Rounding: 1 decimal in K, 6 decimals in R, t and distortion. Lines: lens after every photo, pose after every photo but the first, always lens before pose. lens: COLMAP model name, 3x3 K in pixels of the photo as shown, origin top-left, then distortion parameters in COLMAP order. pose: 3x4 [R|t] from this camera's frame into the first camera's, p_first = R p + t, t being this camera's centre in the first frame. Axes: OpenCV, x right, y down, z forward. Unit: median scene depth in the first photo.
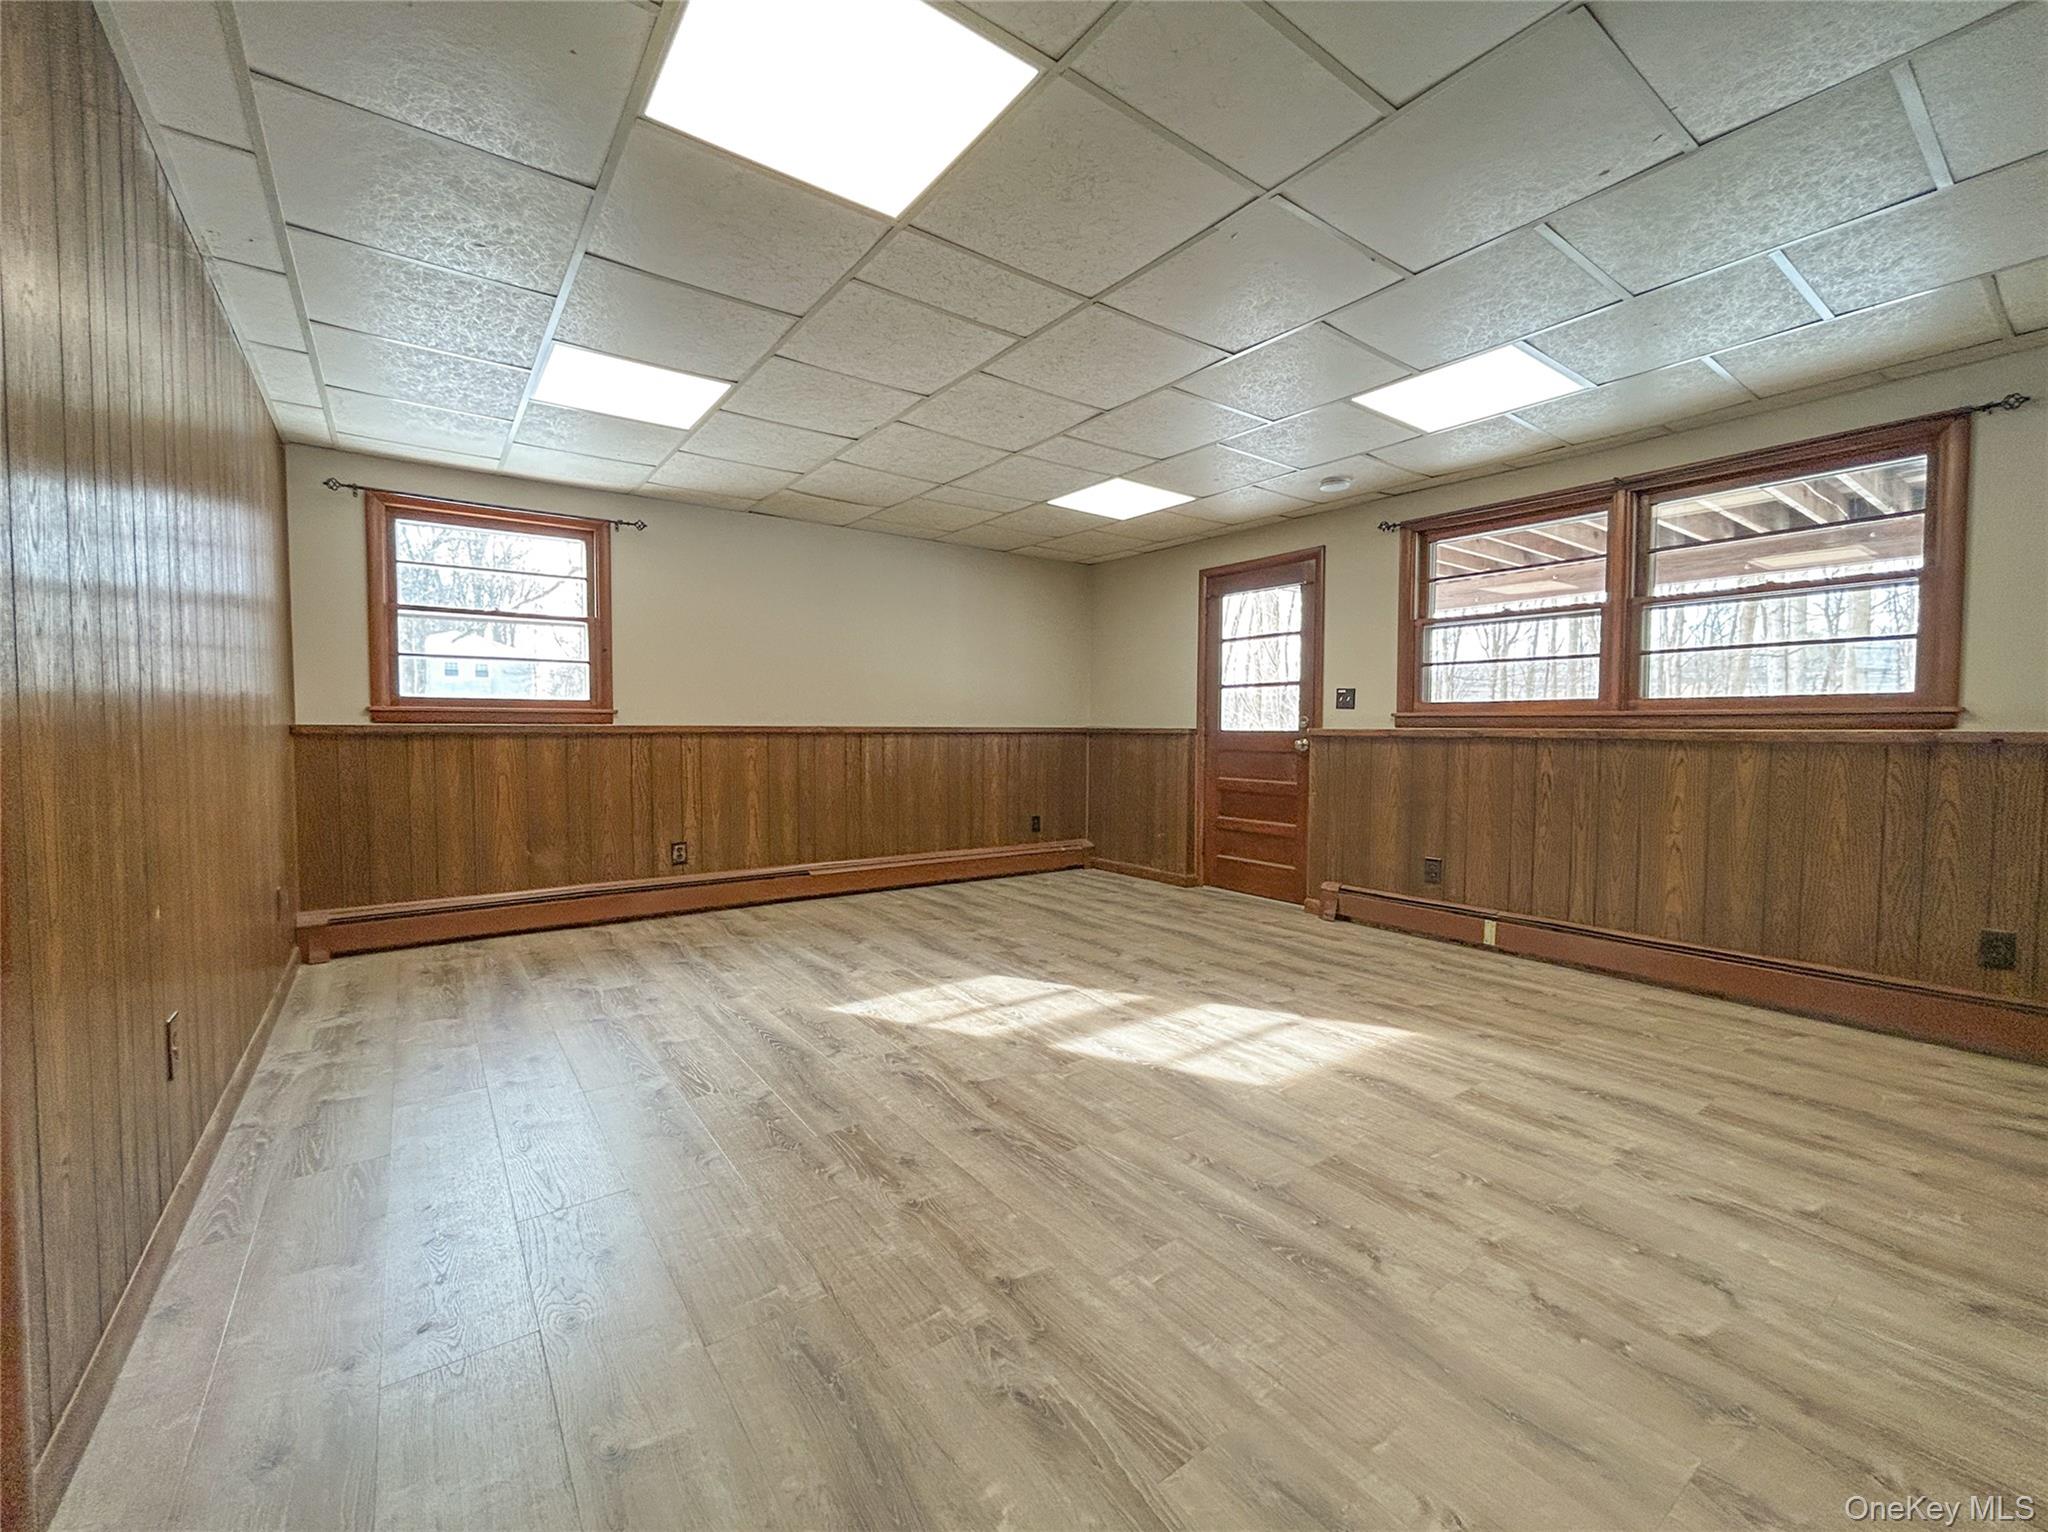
lens RADIAL K [[845.8, 0, 1024.0], [0, 845.8, 766.0], [0, 0, 1]] dist [0.000783, 0.000335]
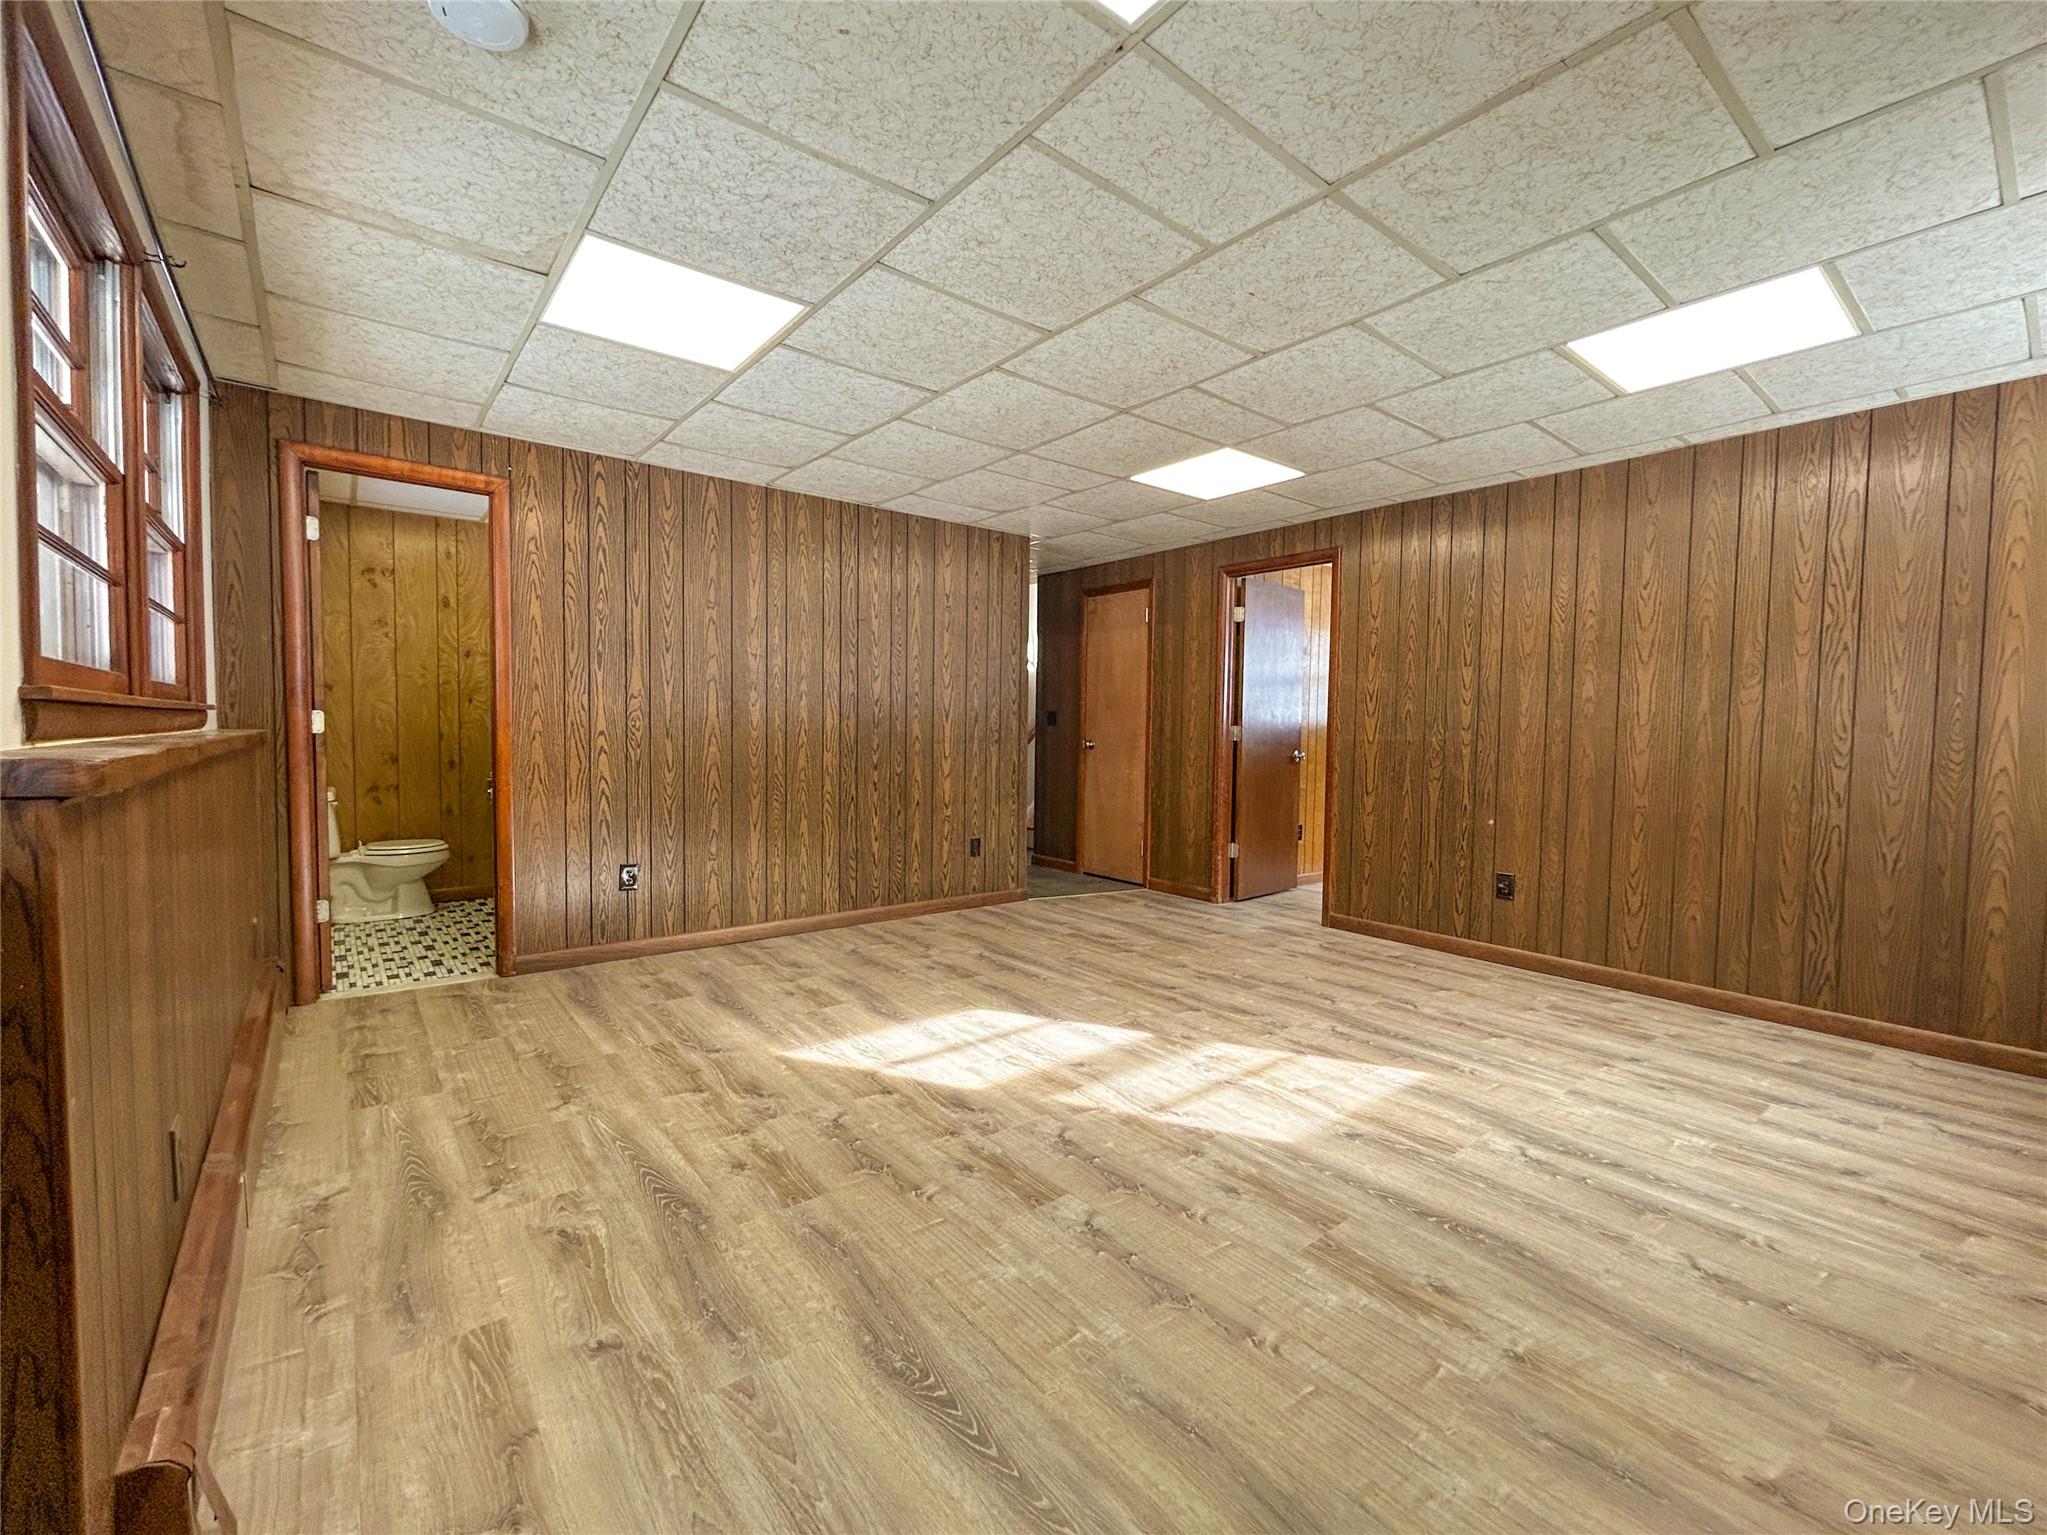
lens RADIAL K [[845.4, 0, 1023.5], [0, 845.4, 767.5], [0, 0, 1]] dist [0.000783, 0.000335]
pose [[-0.999006, -0.016391, -0.041463, 0.222140], [-0.020221, 0.995394, 0.093711, -0.099806], [0.039736, 0.094457, -0.994736, 1.860395]]
